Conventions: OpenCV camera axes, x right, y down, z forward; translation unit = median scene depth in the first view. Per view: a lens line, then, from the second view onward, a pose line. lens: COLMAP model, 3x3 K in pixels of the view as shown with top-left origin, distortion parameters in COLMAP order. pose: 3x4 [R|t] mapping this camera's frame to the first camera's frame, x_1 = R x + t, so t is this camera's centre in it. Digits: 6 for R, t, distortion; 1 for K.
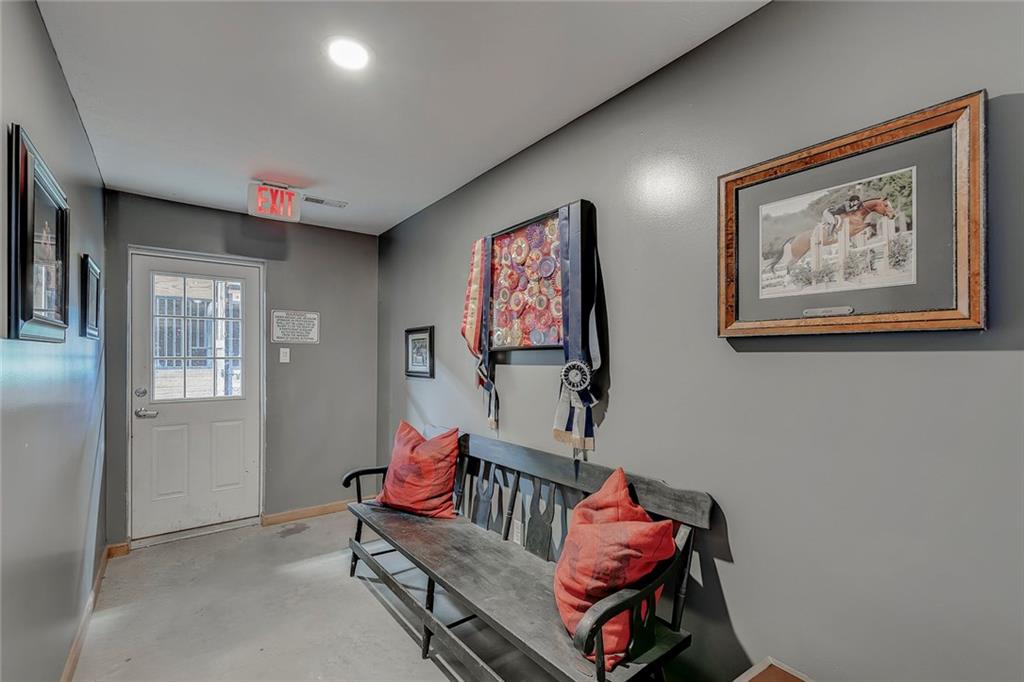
lens RADIAL K [[445.0, 0, 503.6], [0, 445.0, 354.3], [0, 0, 1]] dist [0.001315, 0.000232]
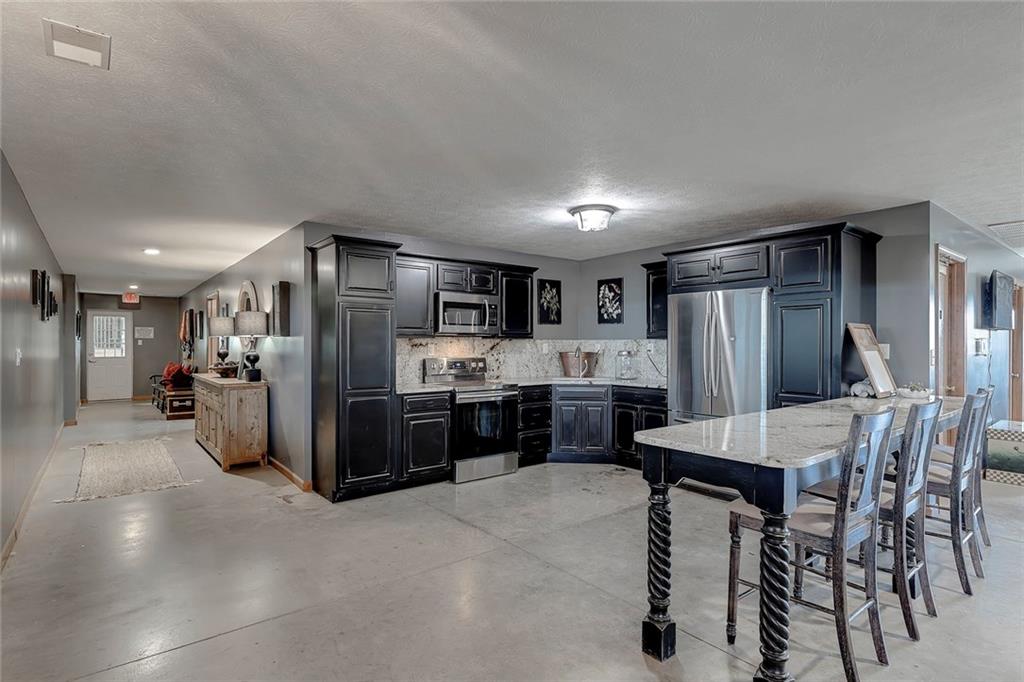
lens RADIAL K [[510.7, 0, 495.5], [0, 510.7, 340.0], [0, 0, 1]] dist [0.003476, -0.000467]
pose [[0.999800, -0.003999, 0.019579, 1.766778], [0.003954, 0.999989, 0.002332, -0.013158], [-0.019588, -0.002254, 0.999806, -2.385761]]
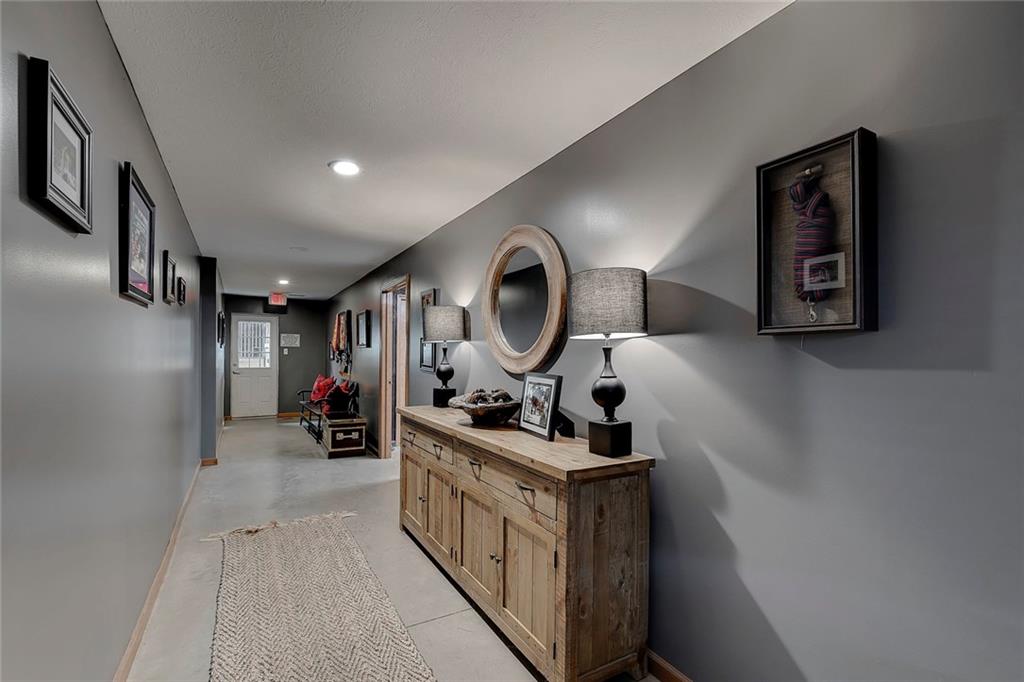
lens RADIAL K [[486.1, 0, 505.4], [0, 486.1, 349.5], [0, 0, 1]] dist [0.005352, -0.000347]
pose [[0.989700, 0.001770, -0.143143, 1.151755], [-0.001915, 0.999998, -0.000874, -0.009424], [0.143141, 0.001140, 0.989702, -1.573744]]
